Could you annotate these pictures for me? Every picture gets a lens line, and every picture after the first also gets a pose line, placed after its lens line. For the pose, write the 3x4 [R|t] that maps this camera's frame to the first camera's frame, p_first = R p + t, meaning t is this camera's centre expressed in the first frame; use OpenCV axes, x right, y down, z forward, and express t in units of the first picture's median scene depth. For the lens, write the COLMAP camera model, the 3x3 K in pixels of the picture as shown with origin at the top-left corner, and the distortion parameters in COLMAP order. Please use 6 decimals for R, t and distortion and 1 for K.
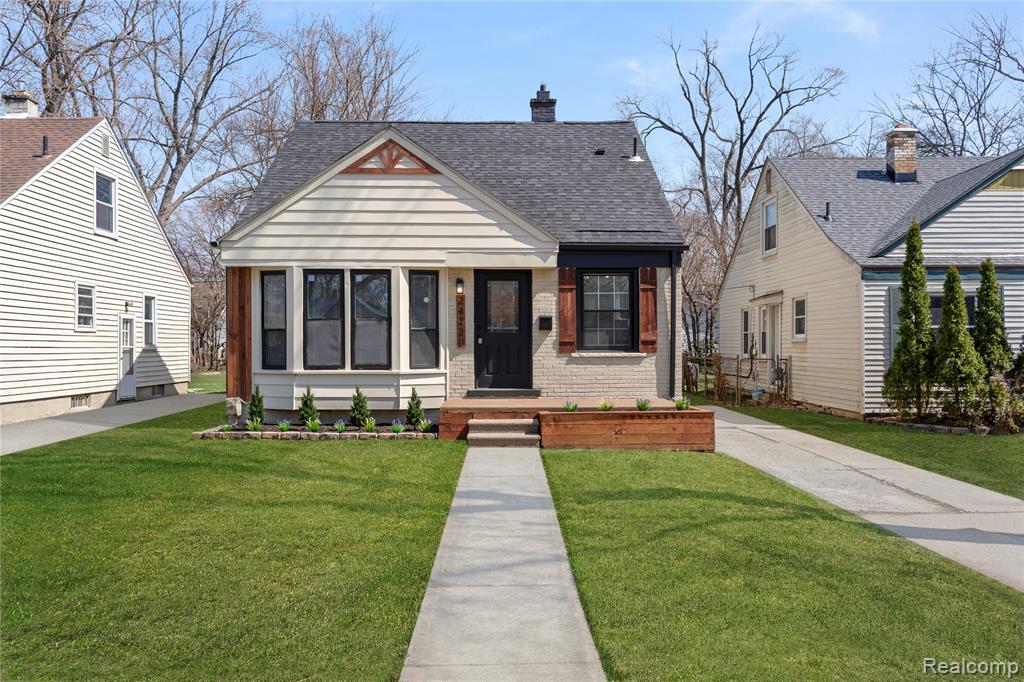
lens RADIAL K [[833.2, 0, 508.9], [0, 833.2, 340.1], [0, 0, 1]] dist [0.000463, -0.001928]
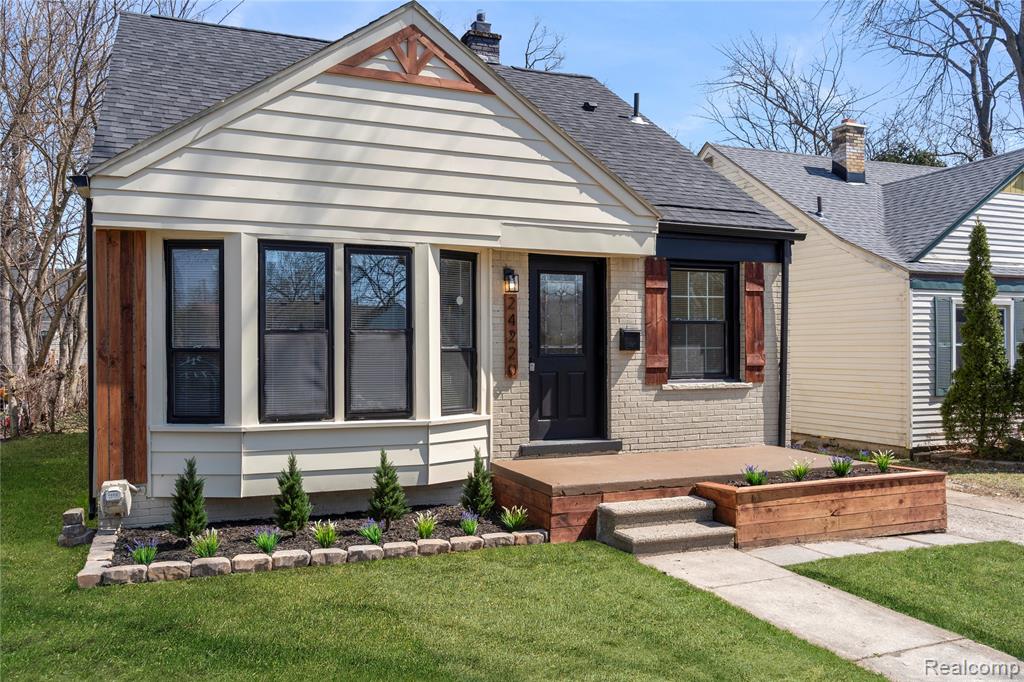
lens RADIAL K [[833.2, 0, 515.4], [0, 833.2, 343.4], [0, 0, 1]] dist [0.000463, -0.001928]
pose [[0.926671, 0.003503, 0.375857, -0.289596], [-0.002516, 0.999992, -0.003117, -0.015119], [-0.375865, 0.001943, 0.926672, 0.420058]]
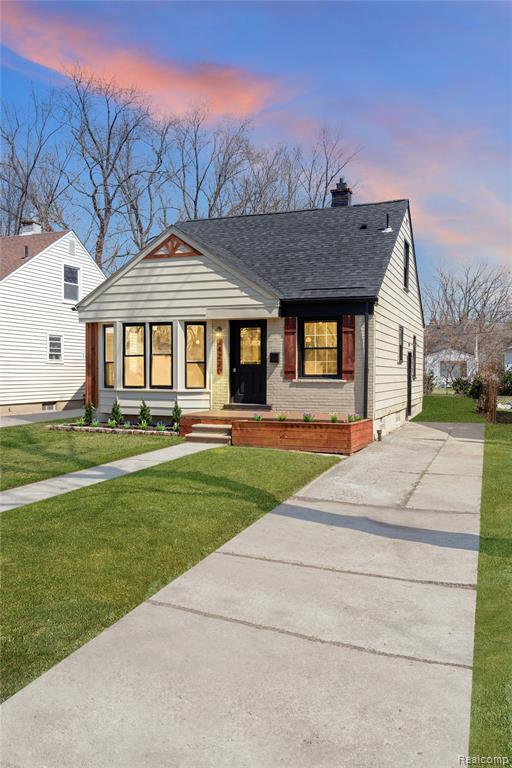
lens RADIAL K [[624.9, 0, 250.4], [0, 624.9, 382.8], [0, 0, 1]] dist [0.000463, -0.001928]
pose [[0.924629, 0.011720, -0.380688, 0.404601], [-0.003370, 0.999739, 0.022591, -0.001722], [0.380854, -0.019605, 0.924427, 0.018651]]
